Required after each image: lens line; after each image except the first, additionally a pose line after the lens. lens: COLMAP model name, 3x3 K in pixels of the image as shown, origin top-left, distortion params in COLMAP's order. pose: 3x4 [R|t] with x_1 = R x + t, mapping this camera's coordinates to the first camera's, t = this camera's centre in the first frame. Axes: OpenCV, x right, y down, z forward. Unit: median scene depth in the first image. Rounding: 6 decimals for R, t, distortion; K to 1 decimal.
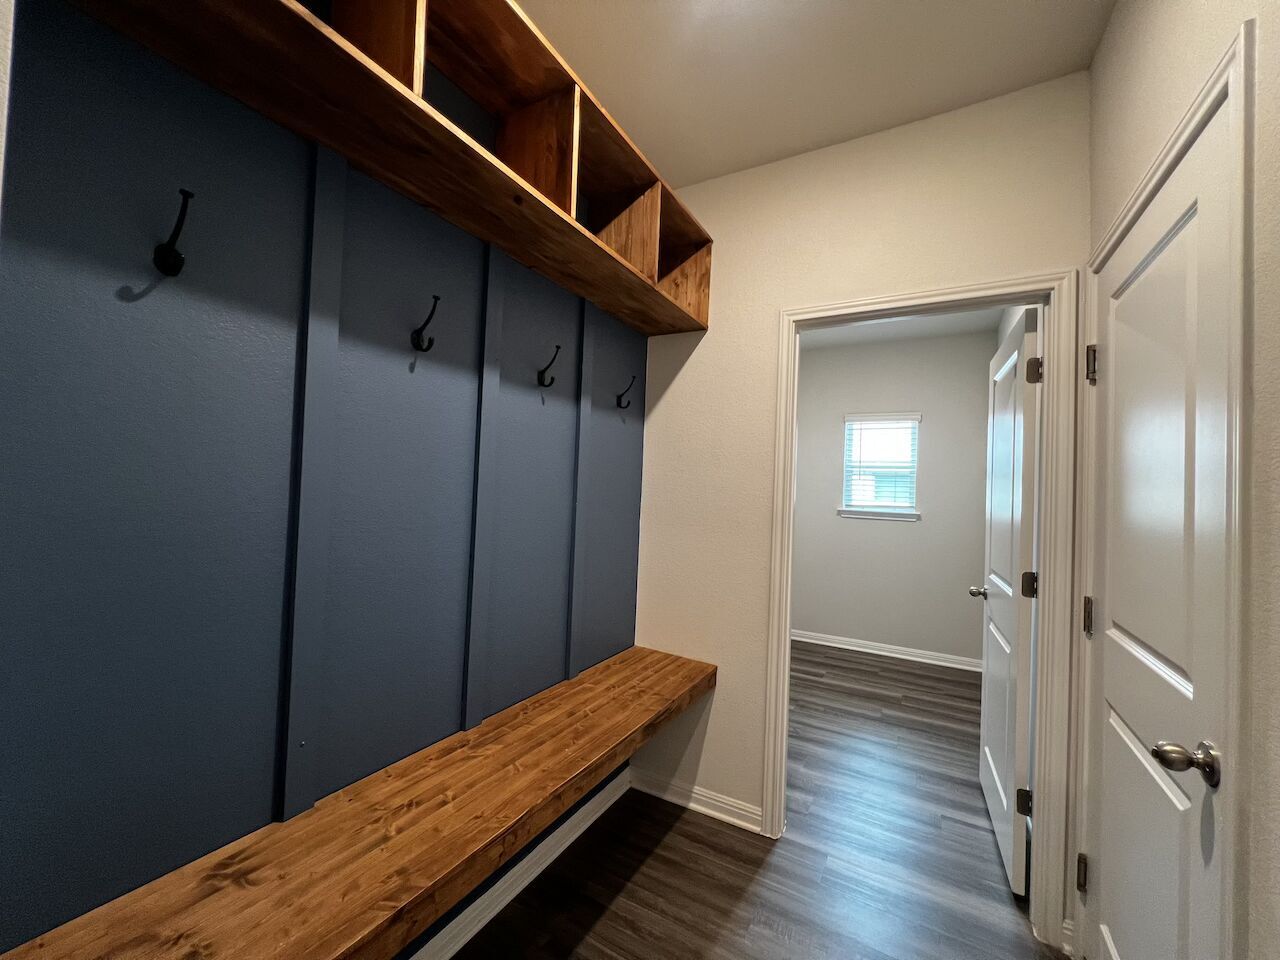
lens RADIAL K [[507.7, 0, 638.3], [0, 507.7, 480.9], [0, 0, 1]] dist [0.003344, 0.000140]
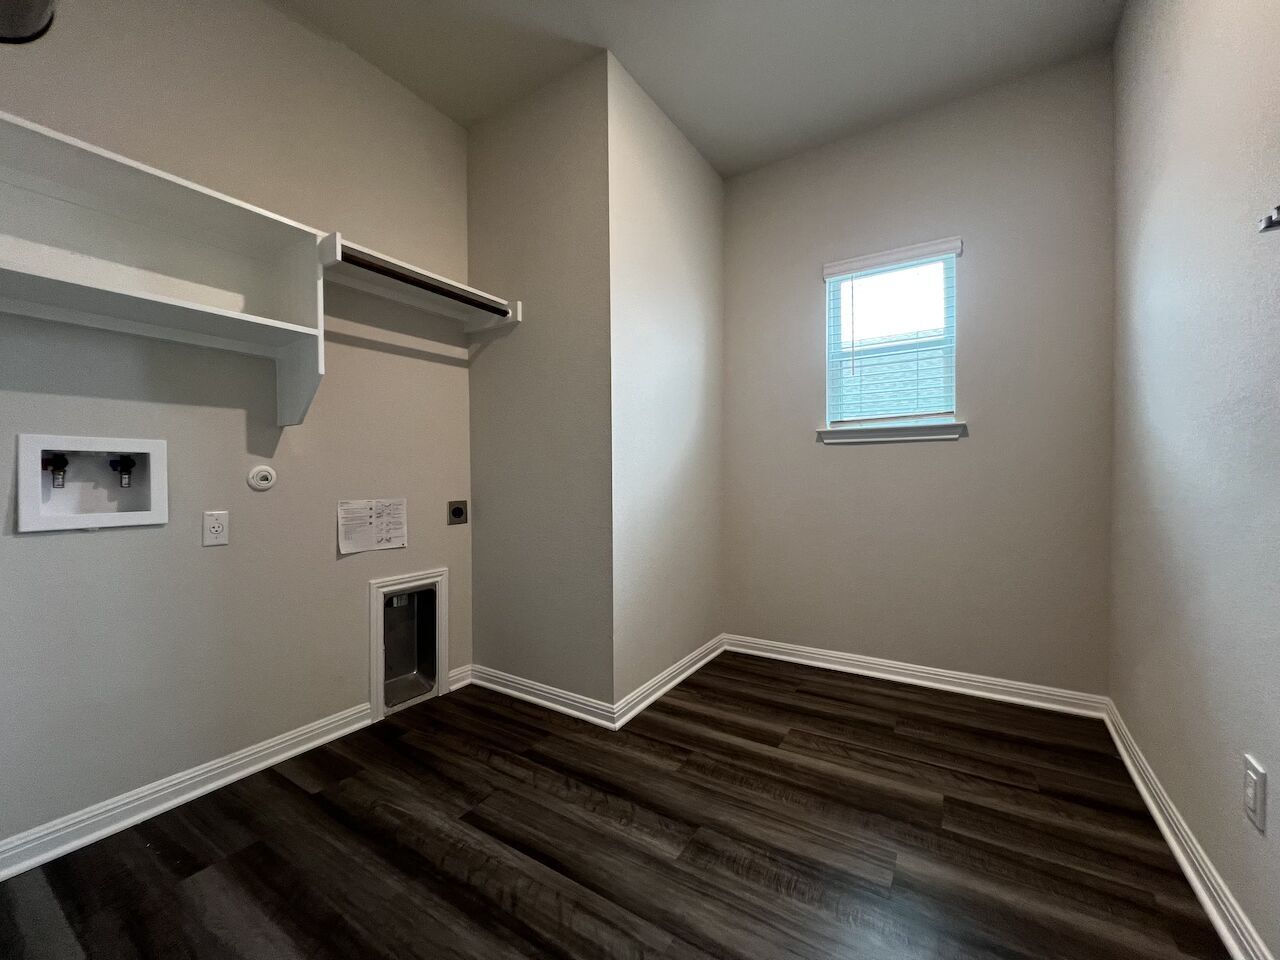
lens RADIAL K [[507.7, 0, 643.3], [0, 507.7, 477.2], [0, 0, 1]] dist [0.003344, 0.000140]
pose [[0.998028, -0.044705, -0.044061, 0.243793], [0.045536, 0.998800, 0.018019, 0.100870], [0.043203, -0.019990, 0.998866, 0.463091]]
